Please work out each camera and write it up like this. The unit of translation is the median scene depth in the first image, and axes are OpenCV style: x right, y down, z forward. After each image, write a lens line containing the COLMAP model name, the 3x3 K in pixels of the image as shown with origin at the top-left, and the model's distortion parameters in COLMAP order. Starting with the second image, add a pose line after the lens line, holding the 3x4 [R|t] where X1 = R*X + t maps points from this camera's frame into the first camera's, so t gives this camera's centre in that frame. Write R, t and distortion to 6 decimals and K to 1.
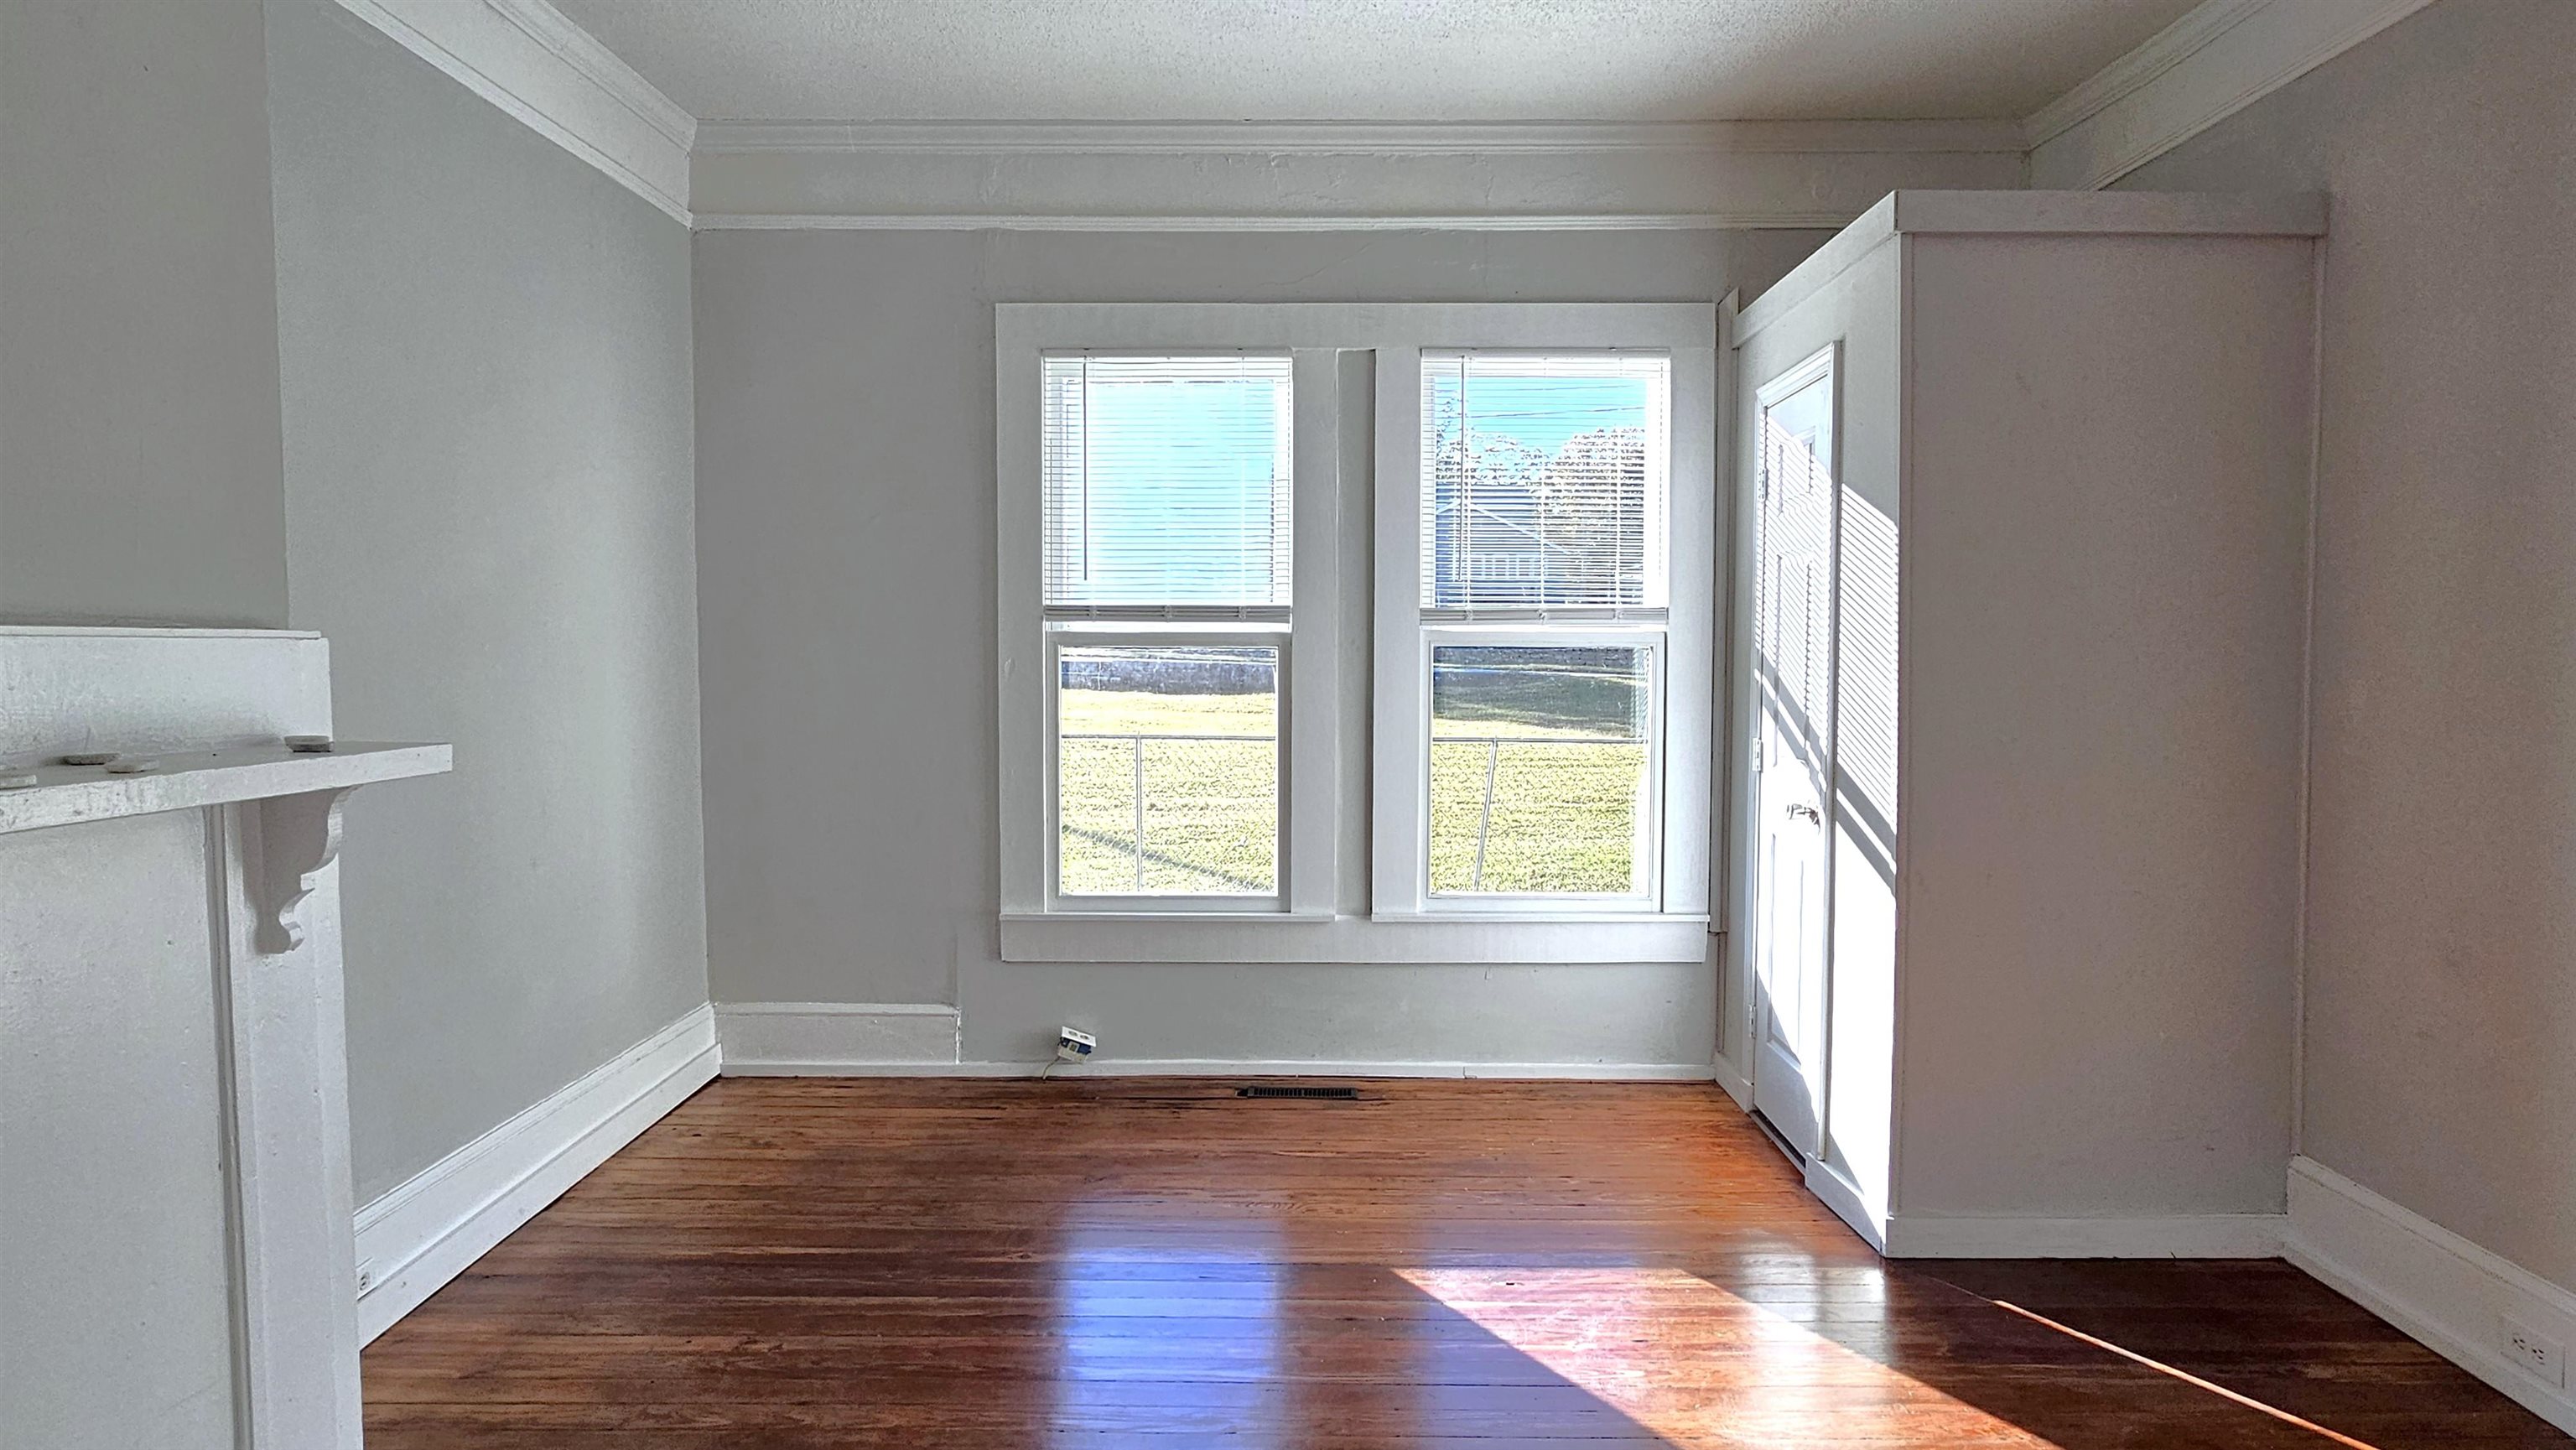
lens RADIAL K [[1329.2, 0, 1288.0], [0, 1329.2, 725.0], [0, 0, 1]] dist [0.001611, 0.000783]
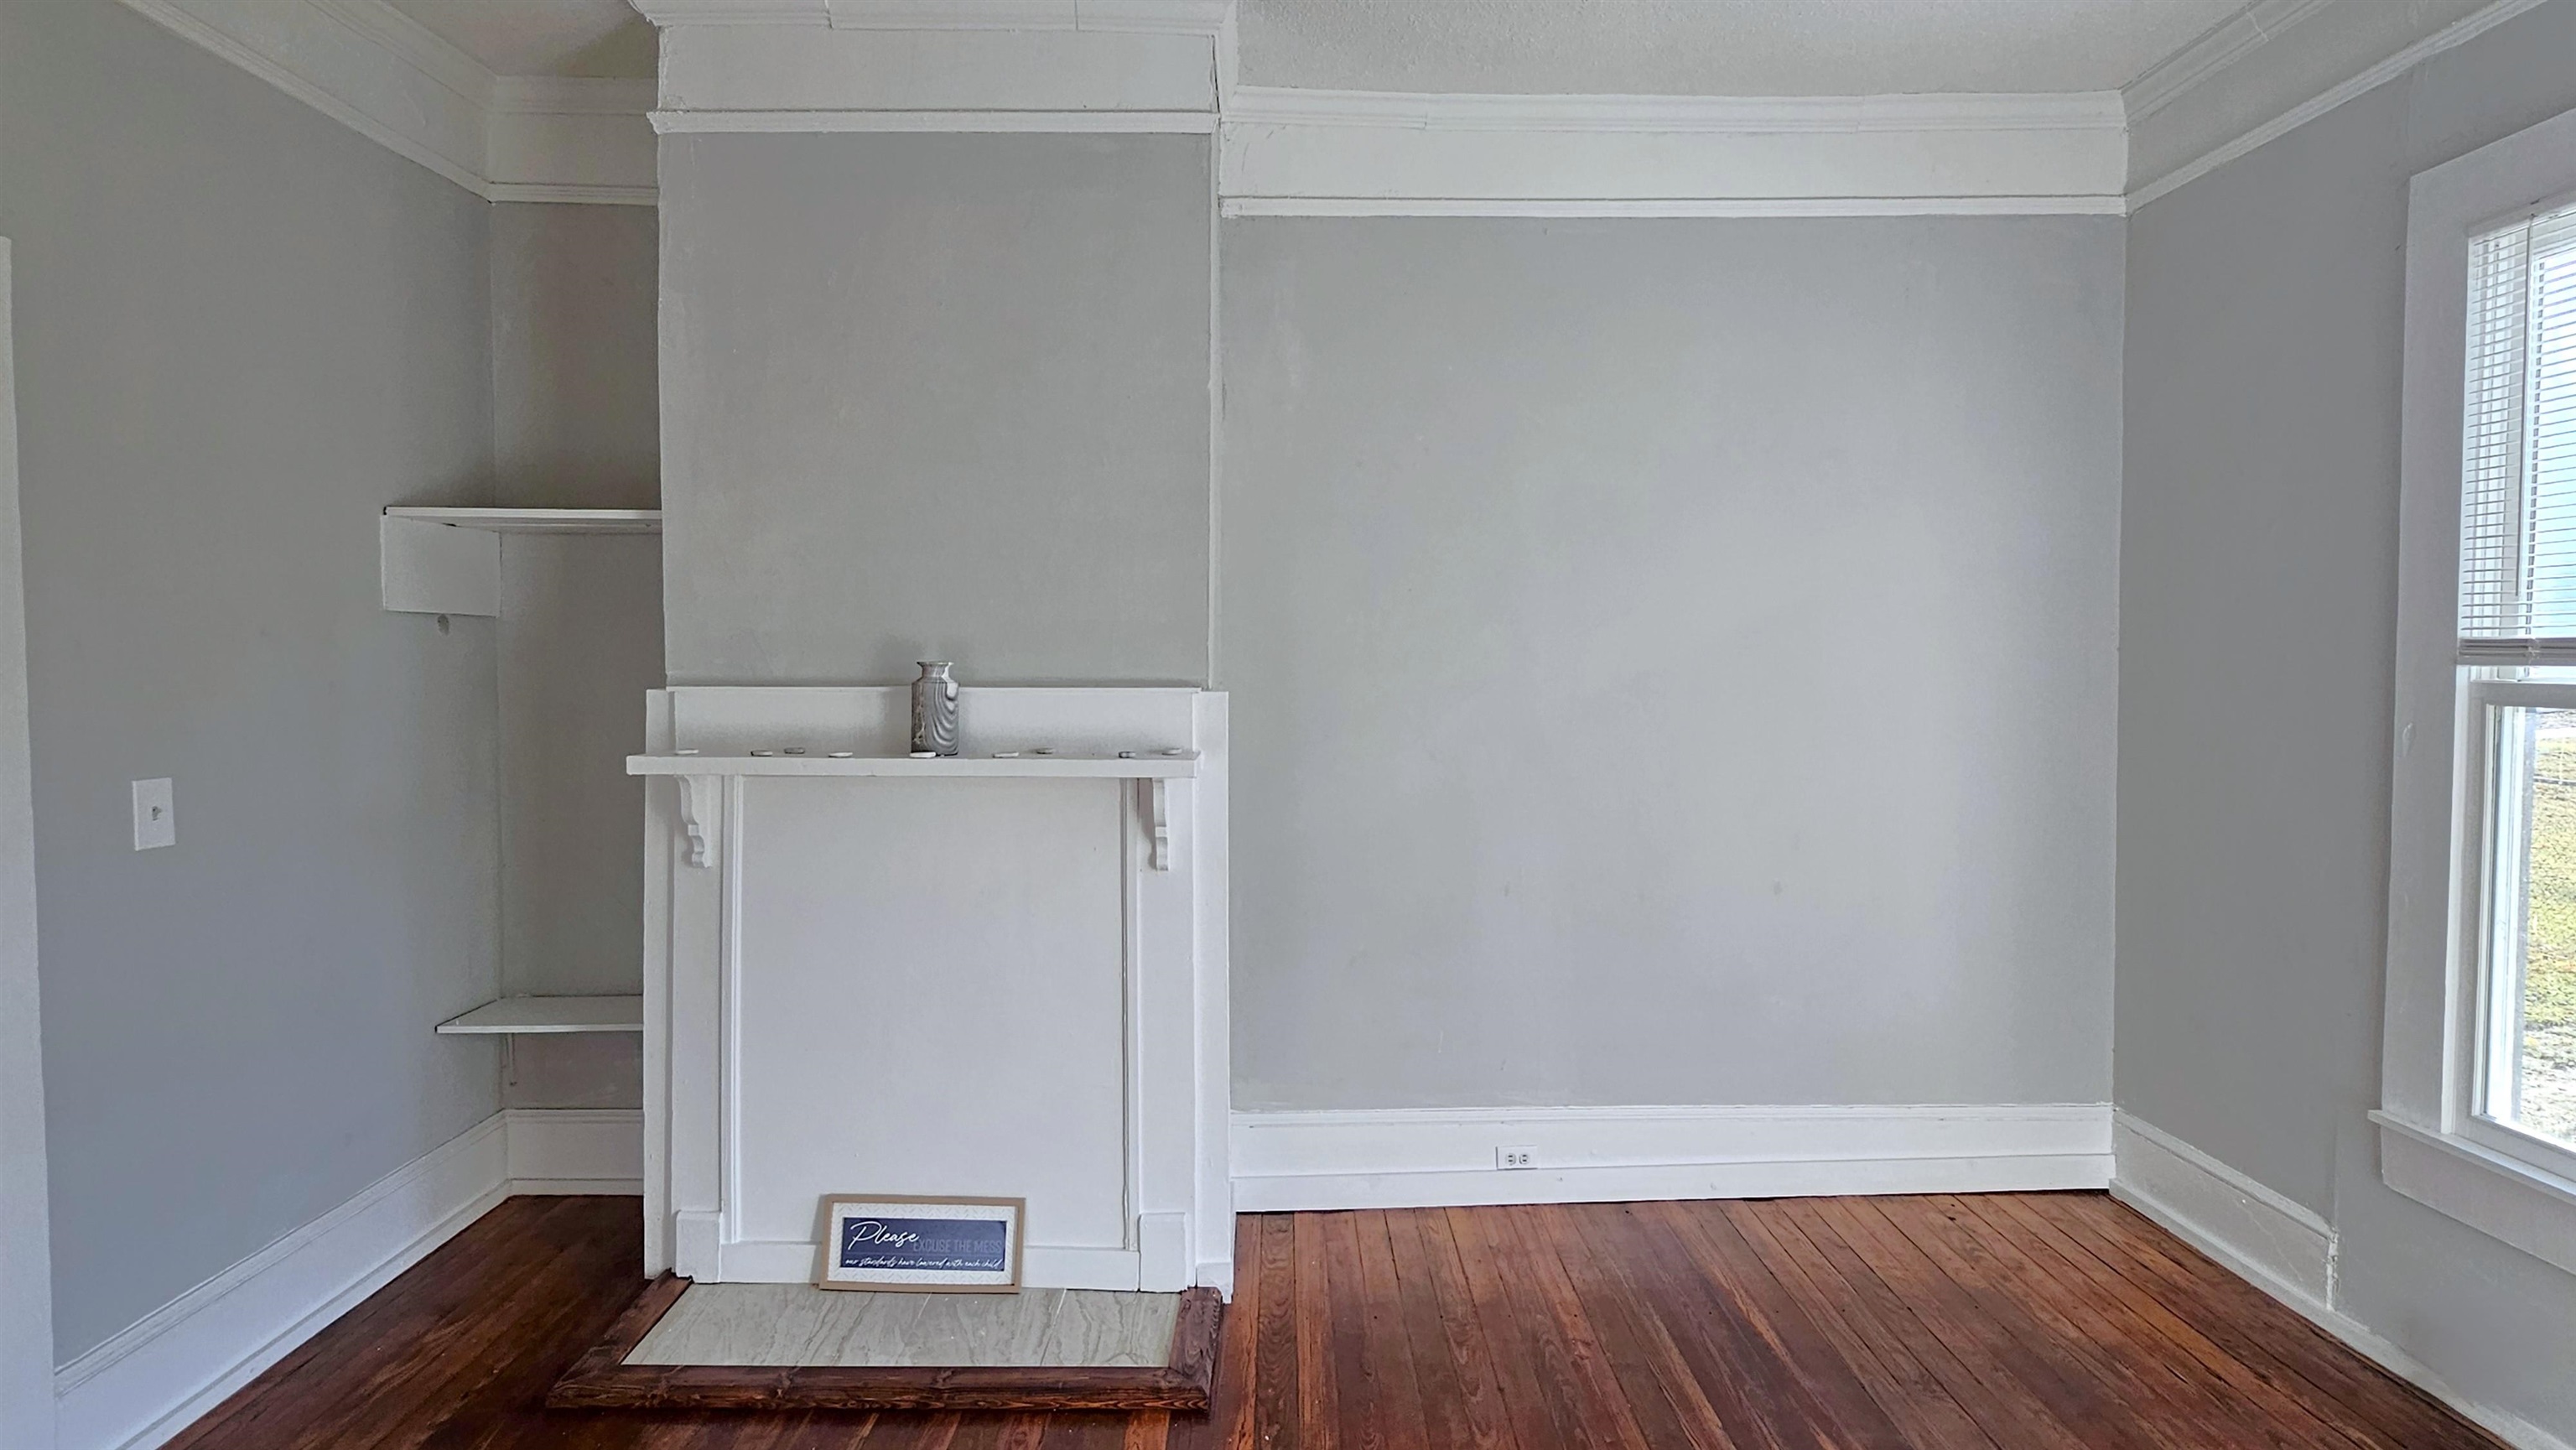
lens RADIAL K [[1329.2, 0, 1288.0], [0, 1329.2, 725.0], [0, 0, 1]] dist [0.001611, 0.000783]
pose [[0.060342, 0.045197, -0.997154, 0.403196], [-0.062357, 0.997194, 0.041425, -0.041889], [0.996228, 0.059680, 0.062991, 0.419977]]
